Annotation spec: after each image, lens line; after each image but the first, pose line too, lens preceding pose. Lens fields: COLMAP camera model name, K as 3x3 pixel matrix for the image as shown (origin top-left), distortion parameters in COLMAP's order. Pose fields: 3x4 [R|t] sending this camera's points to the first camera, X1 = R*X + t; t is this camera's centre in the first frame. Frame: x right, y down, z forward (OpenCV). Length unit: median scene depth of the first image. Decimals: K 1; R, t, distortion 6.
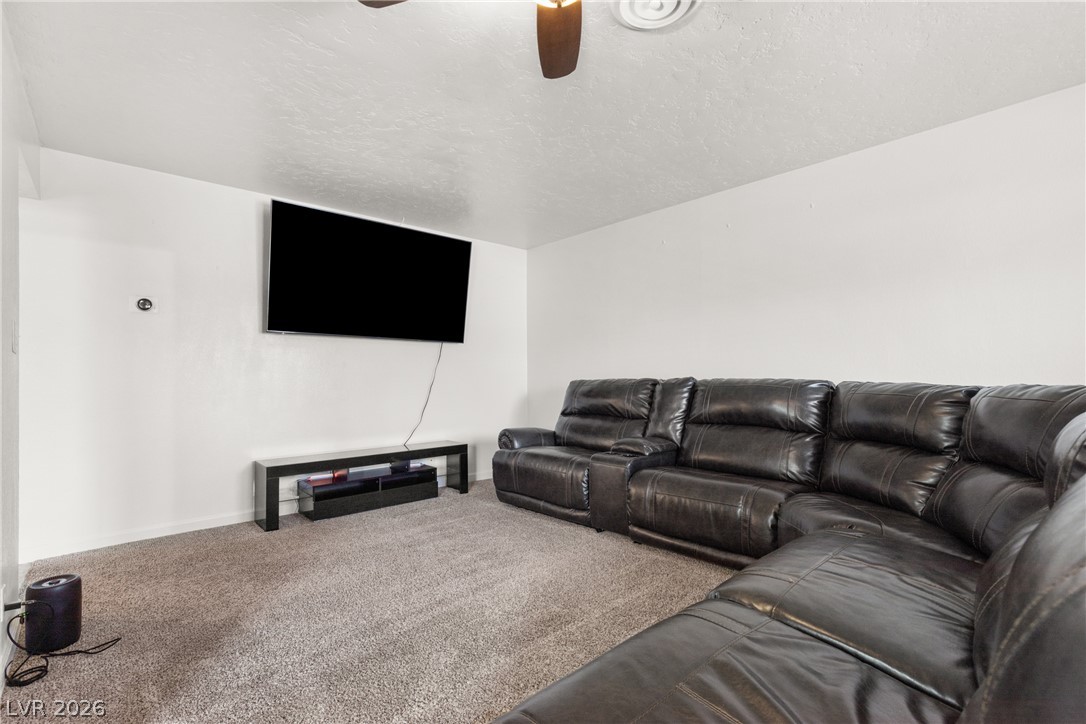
lens RADIAL K [[489.0, 0, 545.9], [0, 489.0, 373.1], [0, 0, 1]] dist [0.000877, -0.000053]
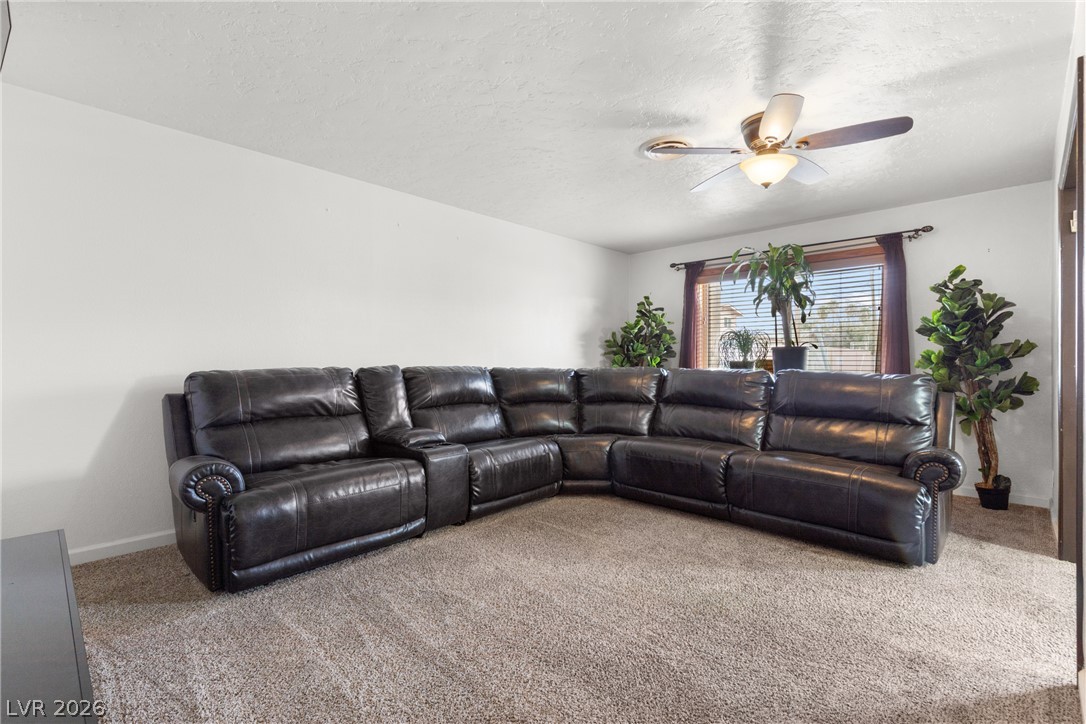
lens RADIAL K [[495.1, 0, 548.2], [0, 495.1, 355.8], [0, 0, 1]] dist [-0.000357, -0.000764]
pose [[-0.070630, 0.013846, 0.997407, -0.759682], [-0.002763, 0.999897, -0.014076, 0.003863], [-0.997499, -0.003750, -0.070584, 0.775156]]
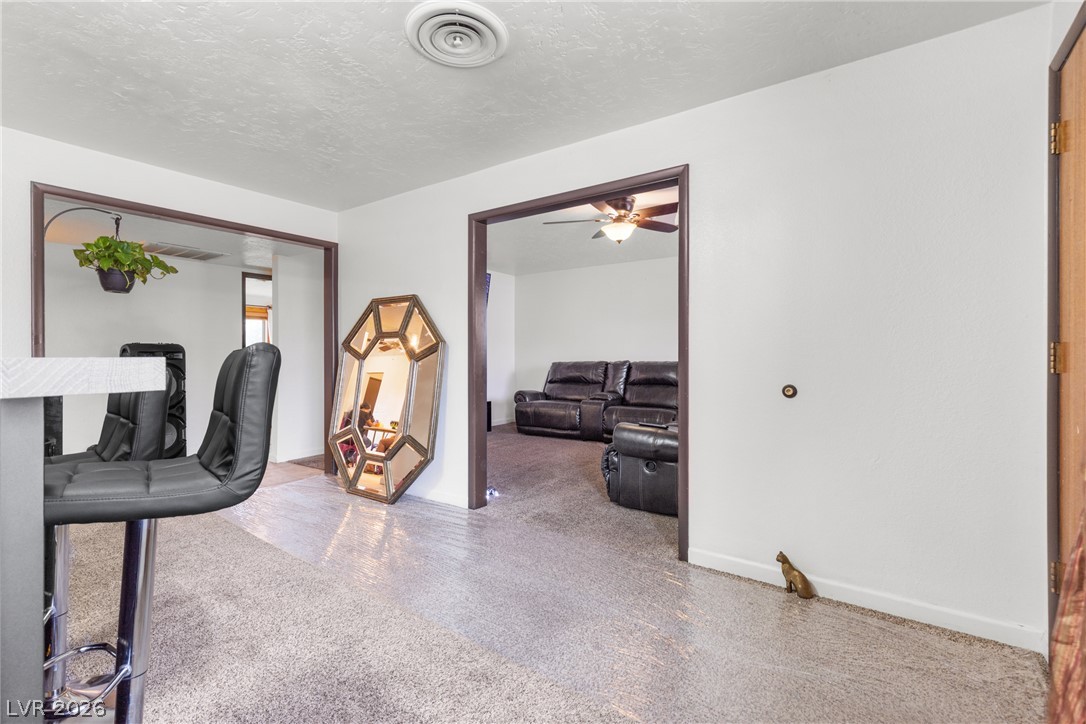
lens RADIAL K [[489.0, 0, 545.9], [0, 489.0, 373.1], [0, 0, 1]] dist [0.000877, -0.000053]
pose [[0.971243, 0.000970, 0.238087, -0.454075], [-0.009376, 0.999372, 0.034176, -0.004501], [-0.237904, -0.035425, 0.970642, -0.745013]]
